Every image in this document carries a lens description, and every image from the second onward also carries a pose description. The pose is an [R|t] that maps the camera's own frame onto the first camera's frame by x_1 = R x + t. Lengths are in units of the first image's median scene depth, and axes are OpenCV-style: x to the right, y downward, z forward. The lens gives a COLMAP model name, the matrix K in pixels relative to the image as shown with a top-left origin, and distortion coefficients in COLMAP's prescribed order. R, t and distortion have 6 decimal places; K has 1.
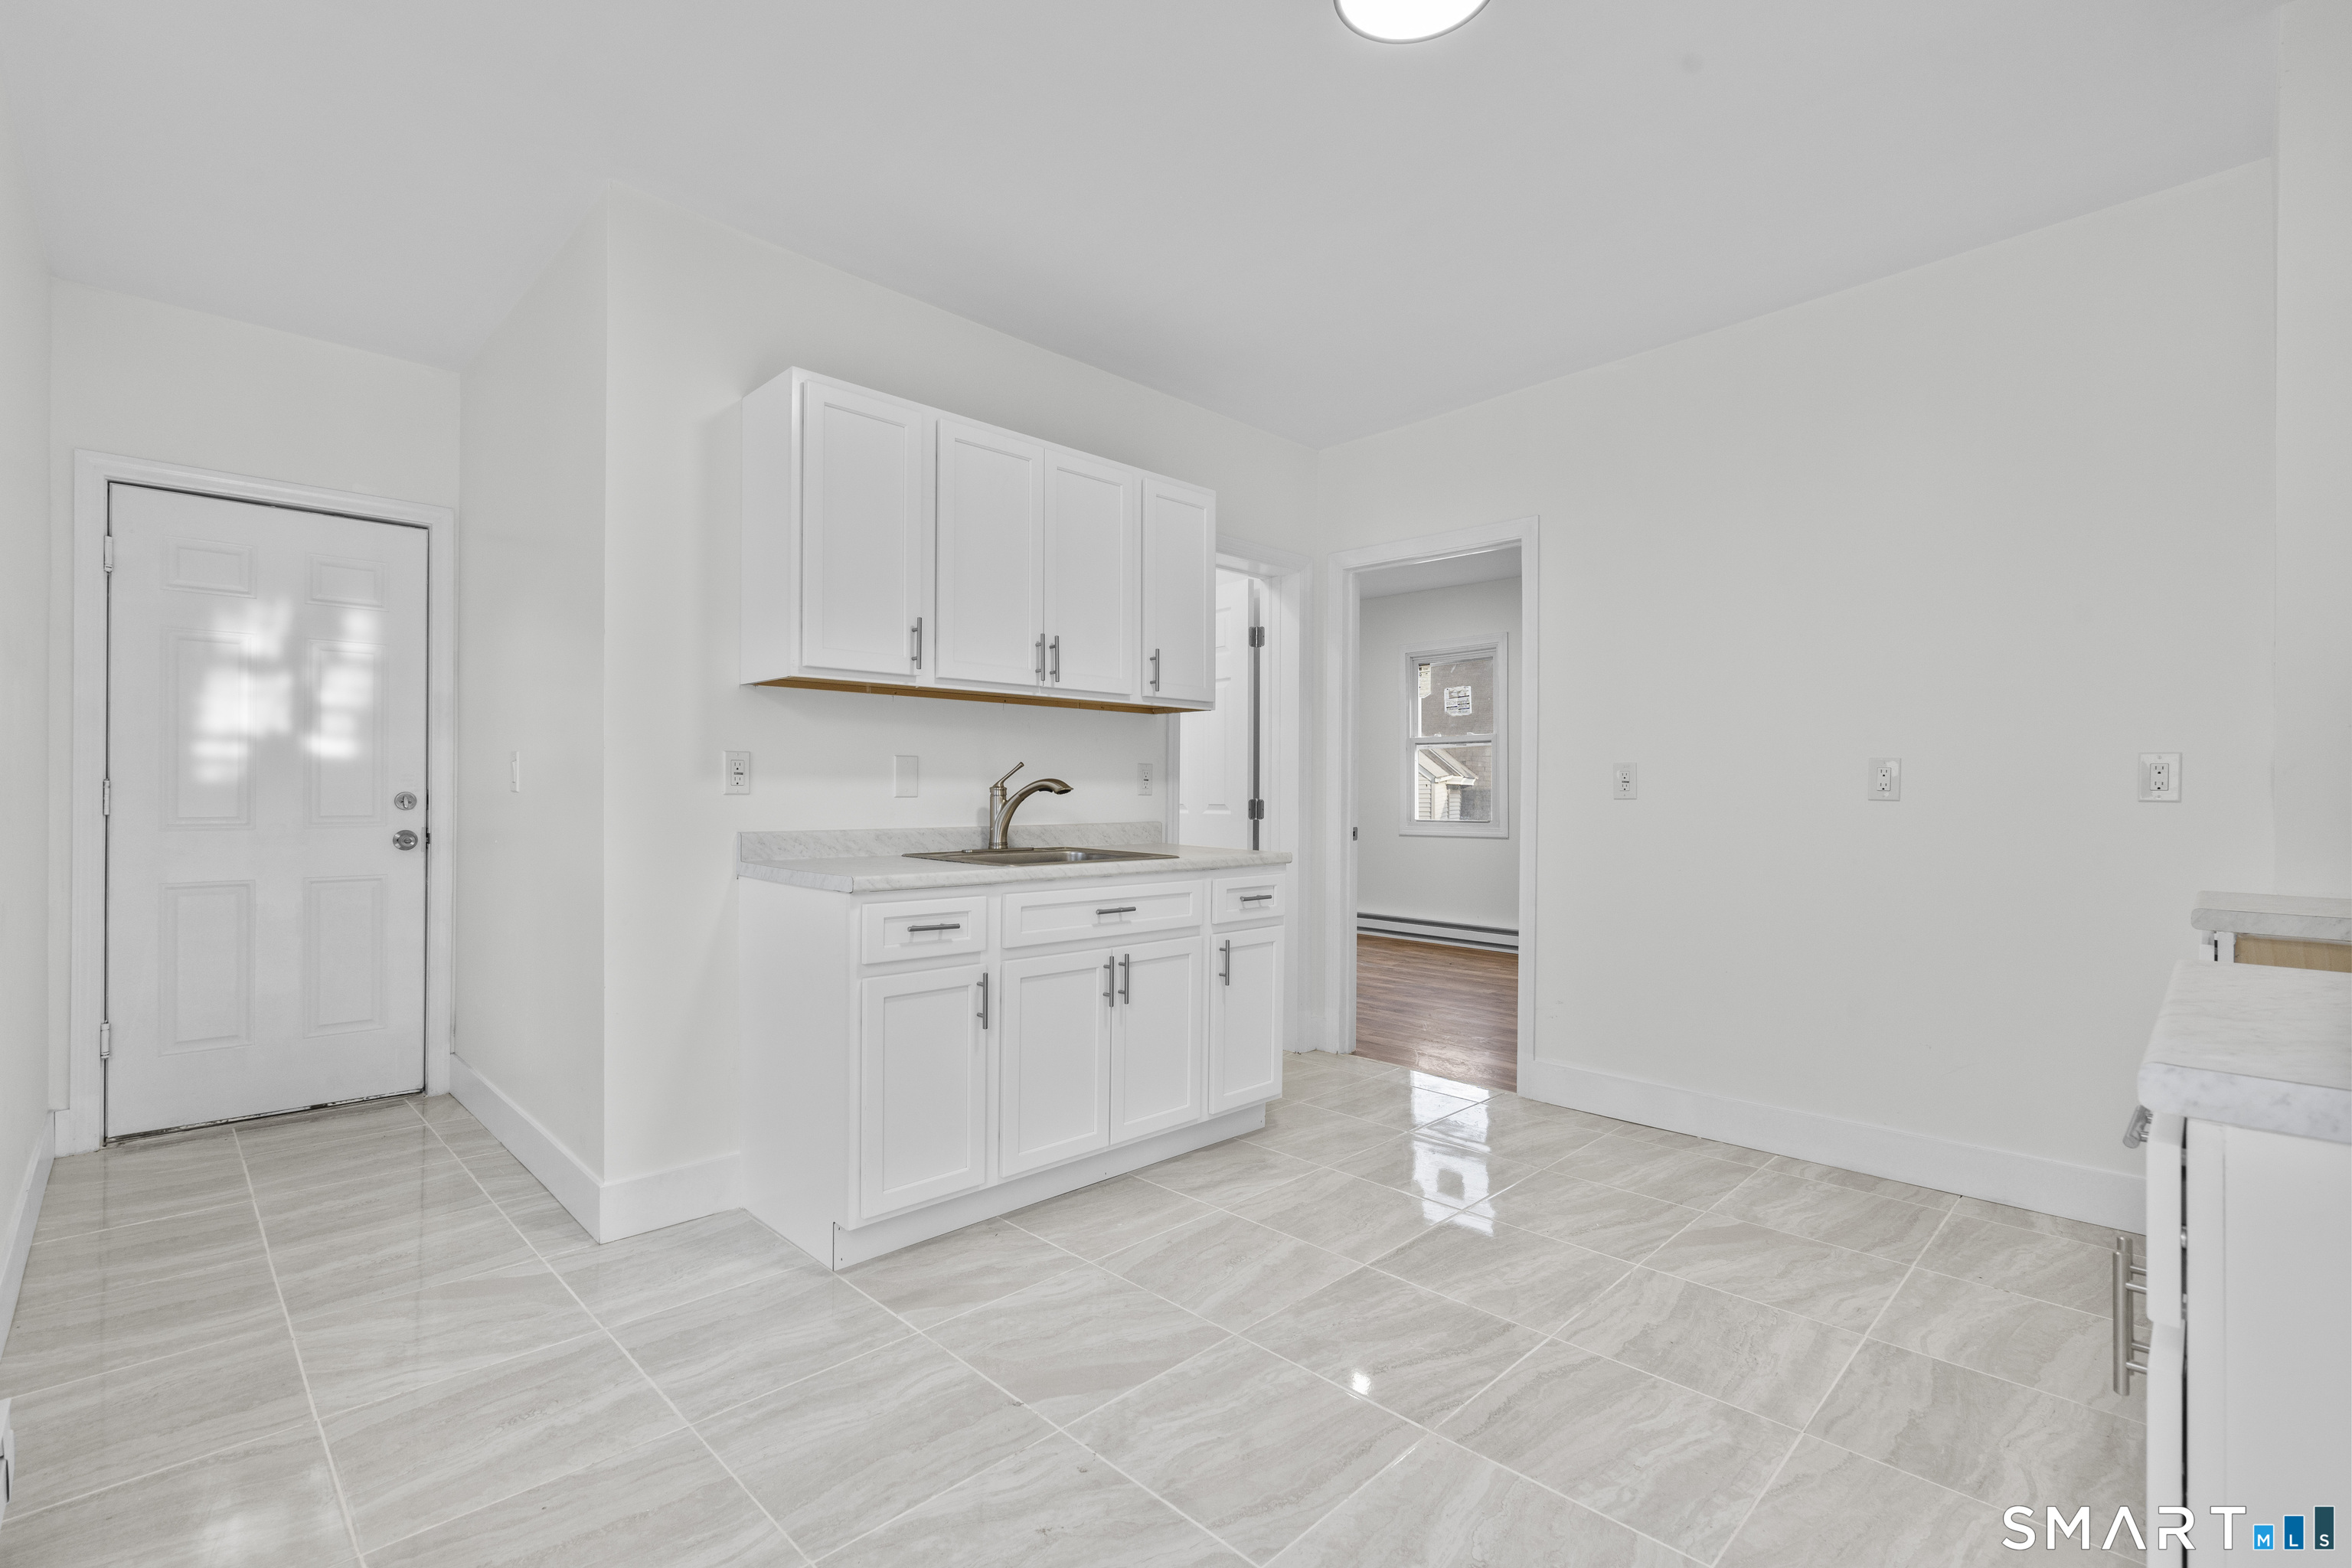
lens RADIAL K [[1056.6, 0, 1178.5], [0, 1056.6, 787.3], [0, 0, 1]] dist [-0.004064, -0.000680]
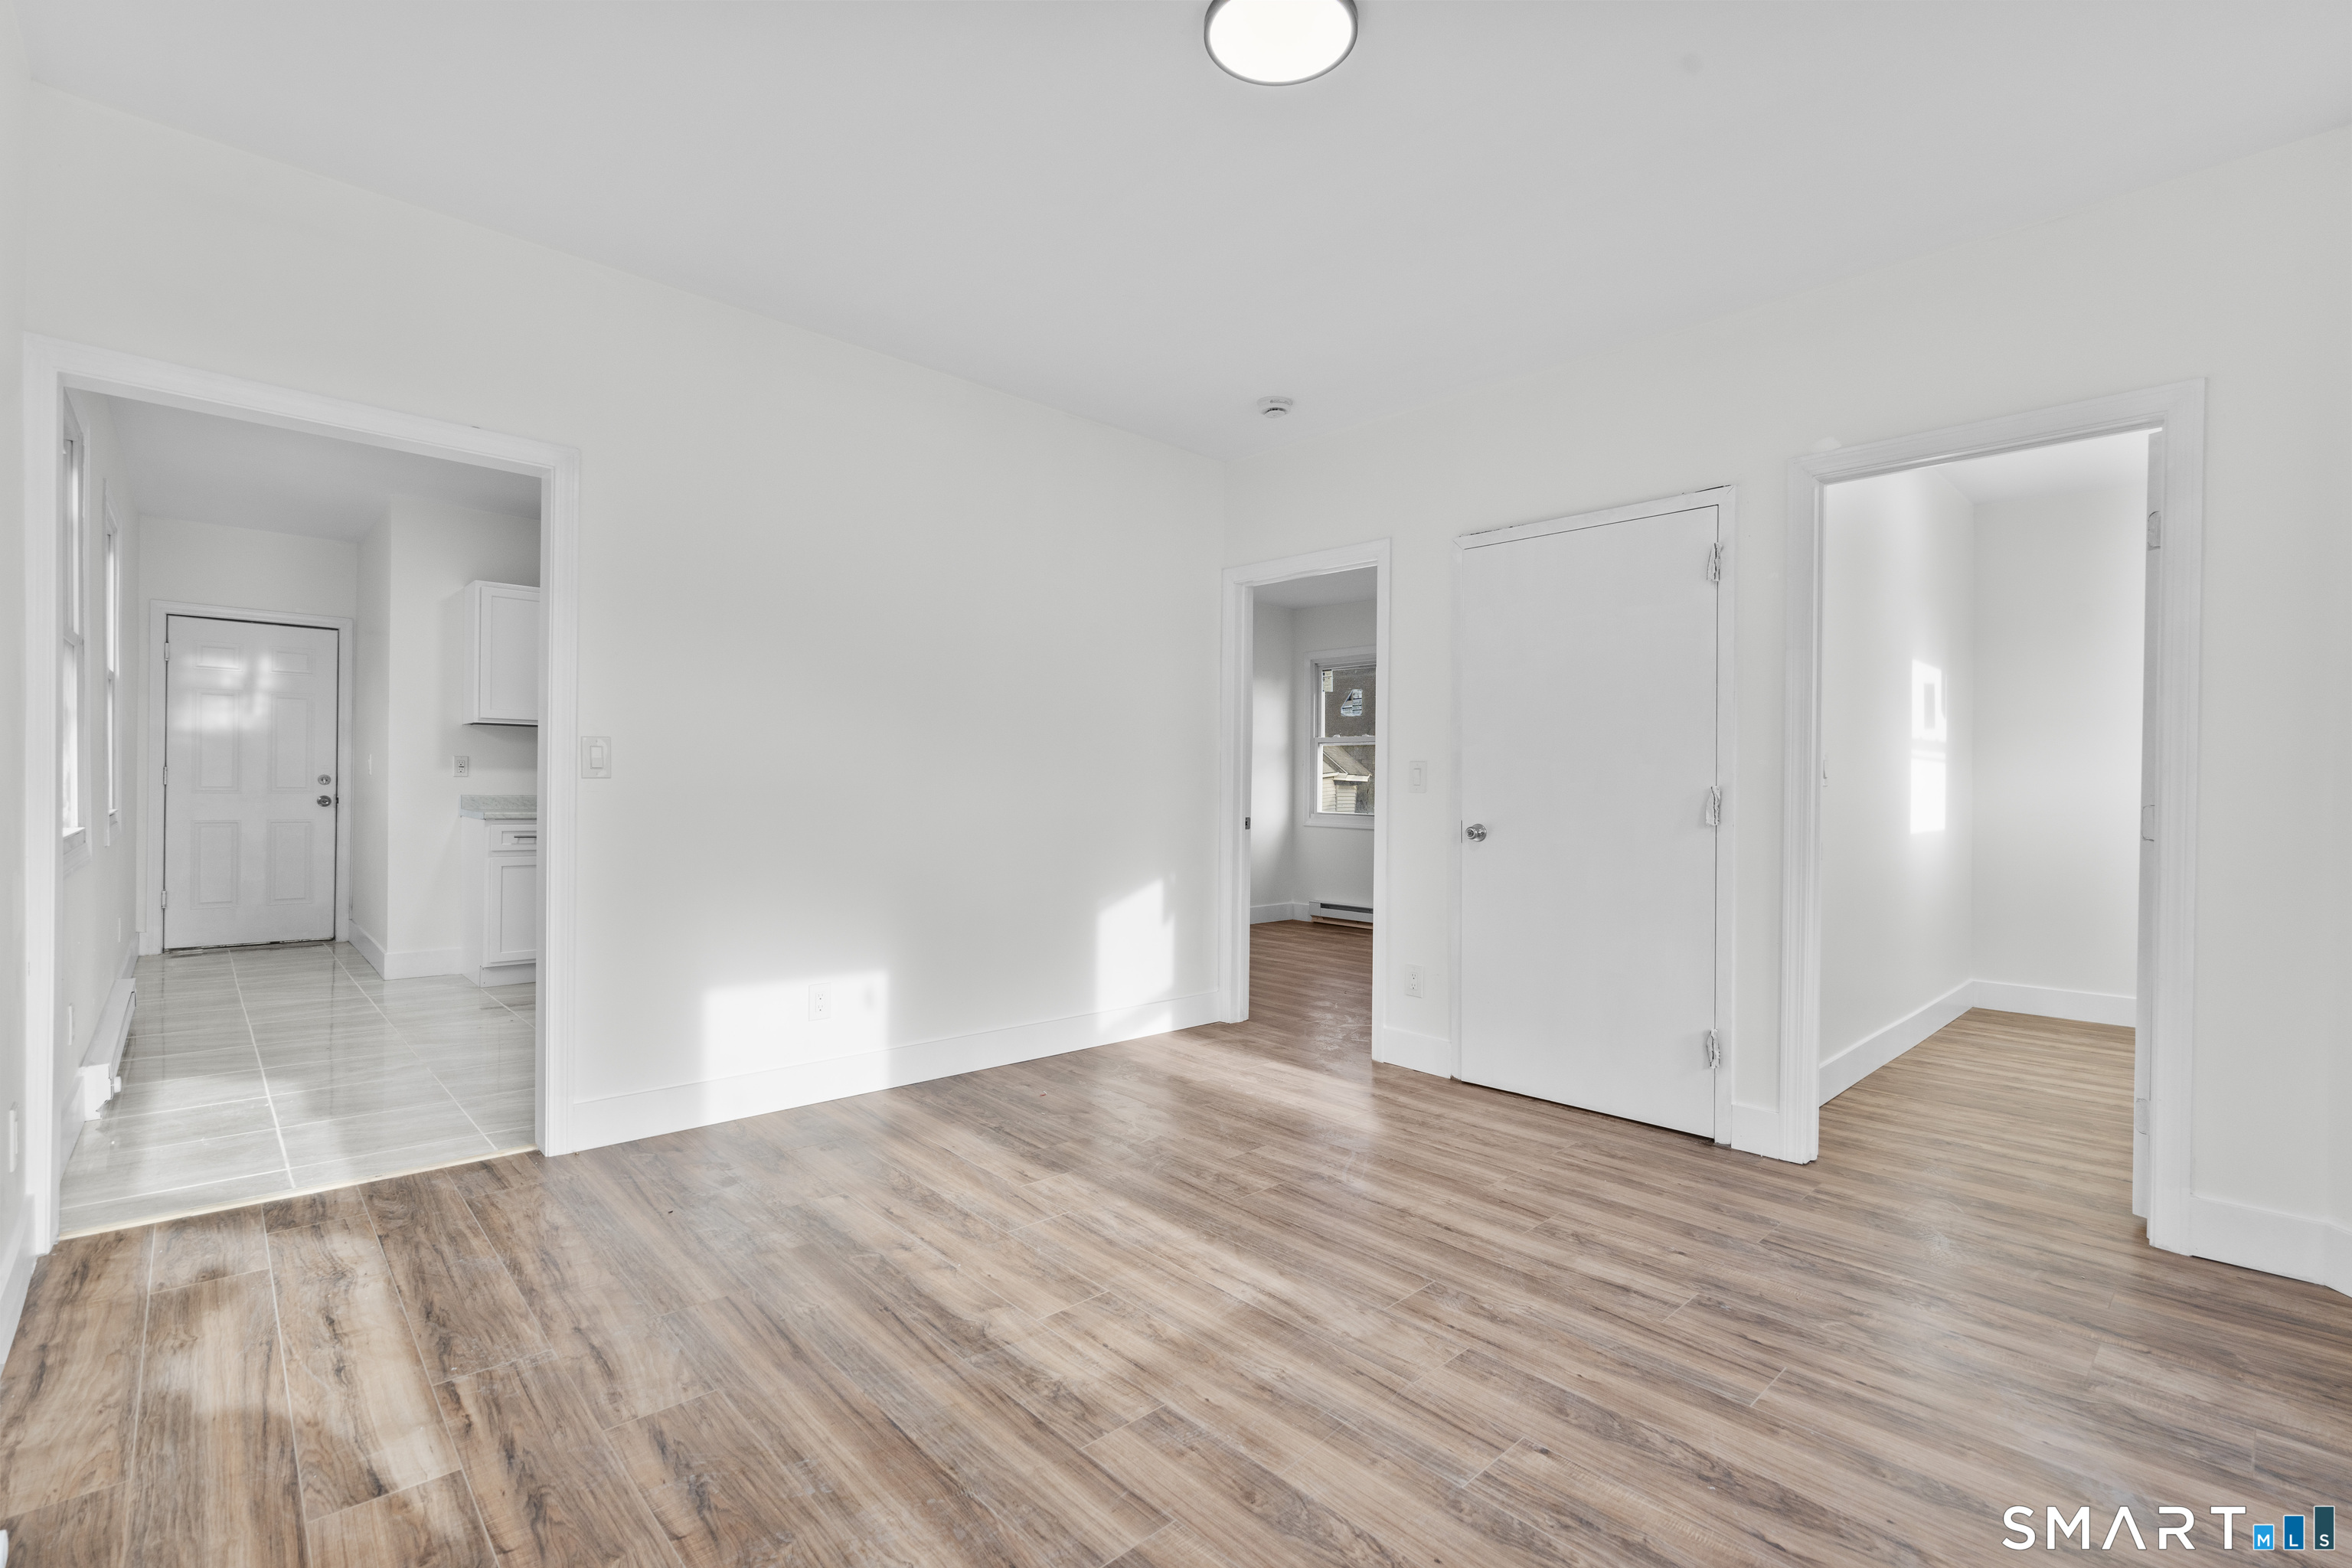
lens RADIAL K [[1056.6, 0, 1186.8], [0, 1056.6, 784.4], [0, 0, 1]] dist [-0.004064, -0.000680]
pose [[0.999809, 0.007289, -0.018126, 0.834916], [-0.007258, 0.999972, 0.001768, 0.007302], [0.018138, -0.001636, 0.999834, -0.839151]]
